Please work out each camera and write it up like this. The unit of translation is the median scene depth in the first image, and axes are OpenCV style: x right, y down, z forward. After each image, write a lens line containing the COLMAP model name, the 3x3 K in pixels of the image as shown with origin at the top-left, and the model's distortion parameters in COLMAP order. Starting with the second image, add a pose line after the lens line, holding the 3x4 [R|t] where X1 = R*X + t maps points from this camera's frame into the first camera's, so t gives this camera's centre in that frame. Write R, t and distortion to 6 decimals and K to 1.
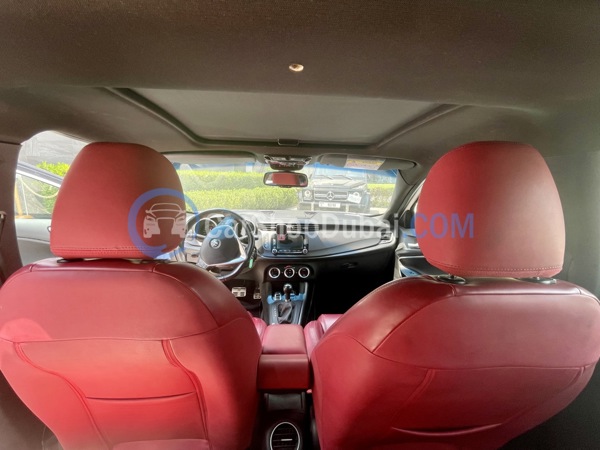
lens RADIAL K [[243.2, 0, 293.6], [0, 243.2, 229.0], [0, 0, 1]] dist [0.001291, 0.000062]
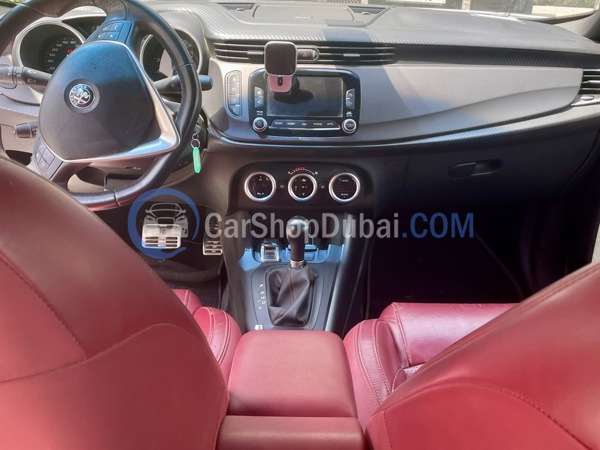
lens RADIAL K [[533.4, 0, 298.3], [0, 533.4, 223.0], [0, 0, 1]] dist [0.075032, 0.005554]
pose [[0.999758, 0.015843, 0.015279, -0.034353], [-0.019105, 0.969322, 0.245050, 0.041252], [-0.010928, -0.245283, 0.969390, 0.239821]]
